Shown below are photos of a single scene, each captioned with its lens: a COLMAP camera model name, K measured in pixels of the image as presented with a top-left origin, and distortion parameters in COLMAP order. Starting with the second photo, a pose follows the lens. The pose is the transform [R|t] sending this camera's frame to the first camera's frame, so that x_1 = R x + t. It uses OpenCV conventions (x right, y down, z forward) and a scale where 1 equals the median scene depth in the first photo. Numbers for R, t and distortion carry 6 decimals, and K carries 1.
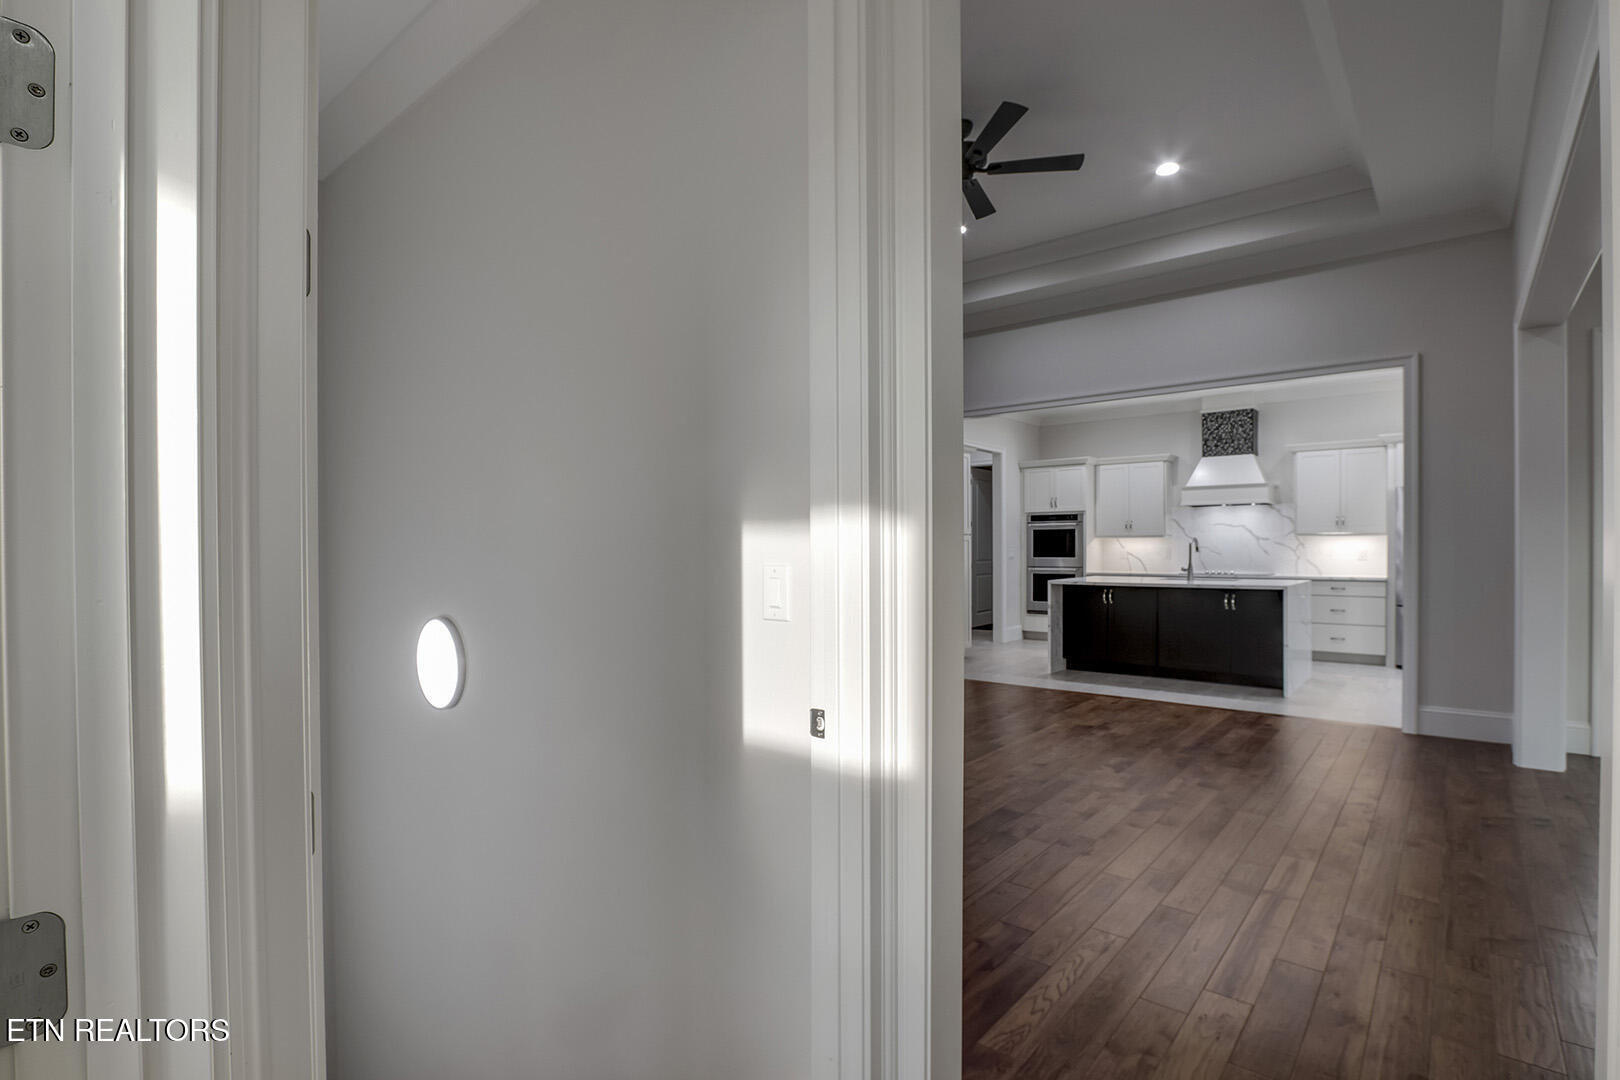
lens RADIAL K [[788.3, 0, 835.7], [0, 788.3, 549.0], [0, 0, 1]] dist [-0.000640, 0.000670]
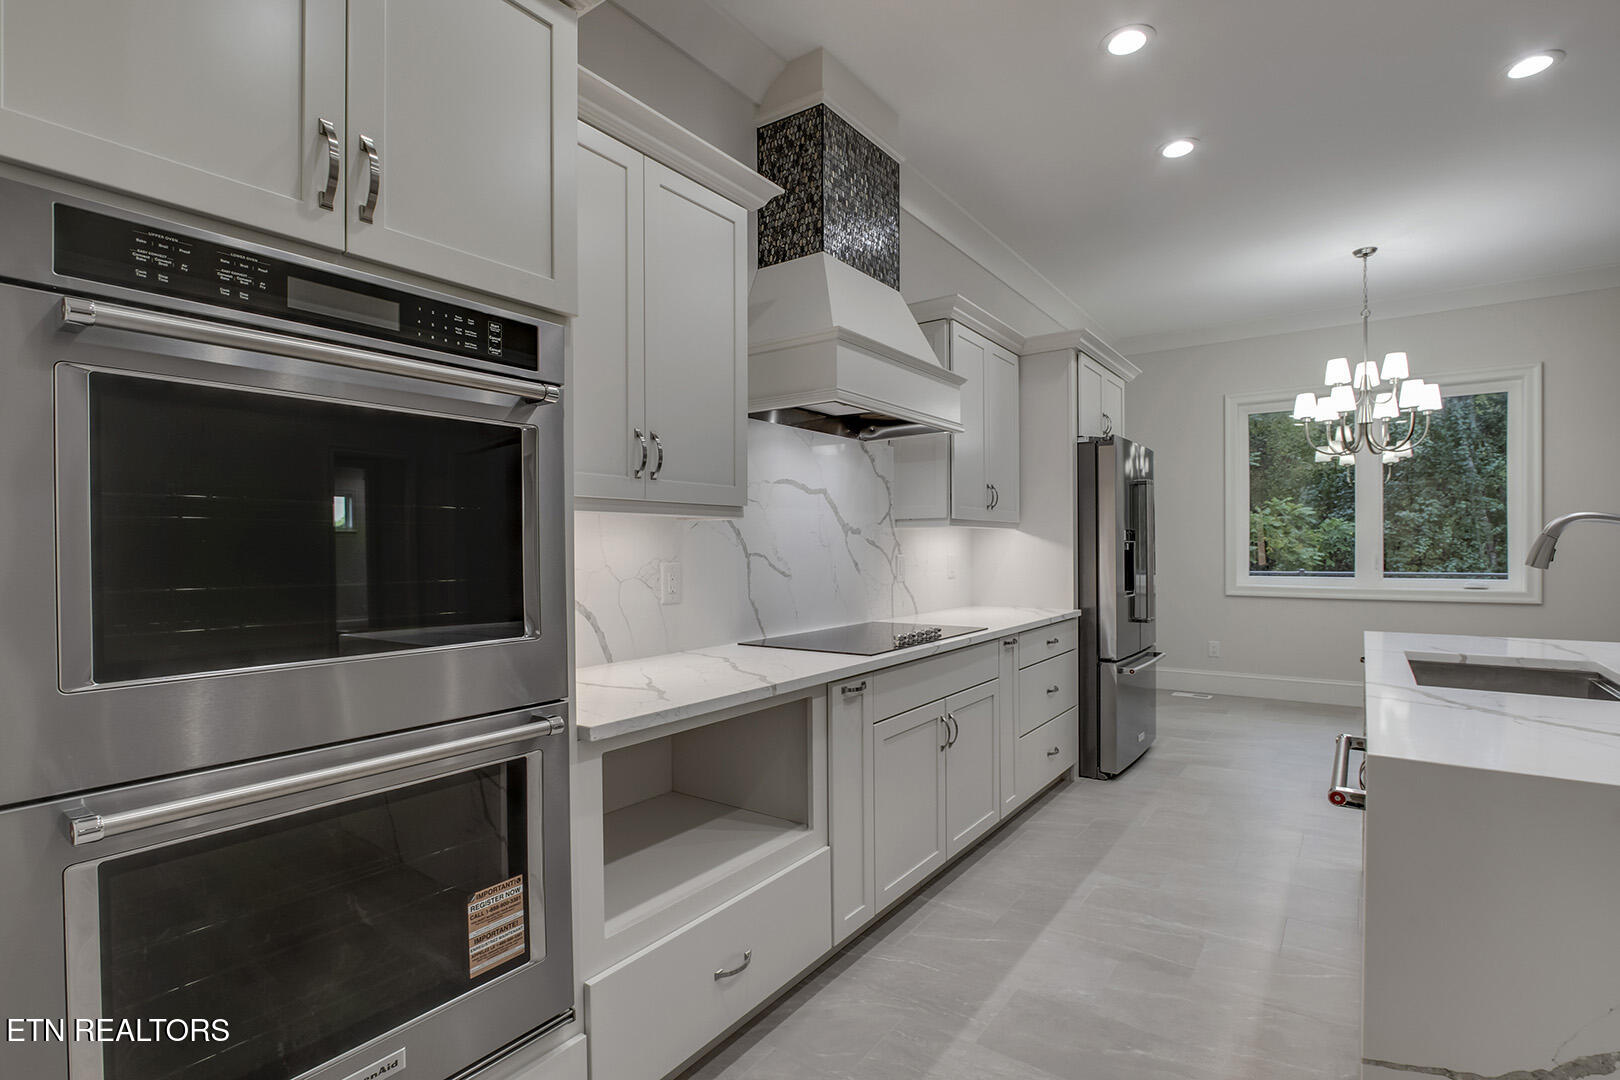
lens RADIAL K [[764.4, 0, 812.1], [0, 764.4, 551.3], [0, 0, 1]] dist [-0.023206, 0.001601]
pose [[-0.043065, -0.002582, 0.999069, 0.196910], [0.010616, 0.999939, 0.003042, -0.004640], [-0.999016, 0.010737, -0.043035, 1.114200]]
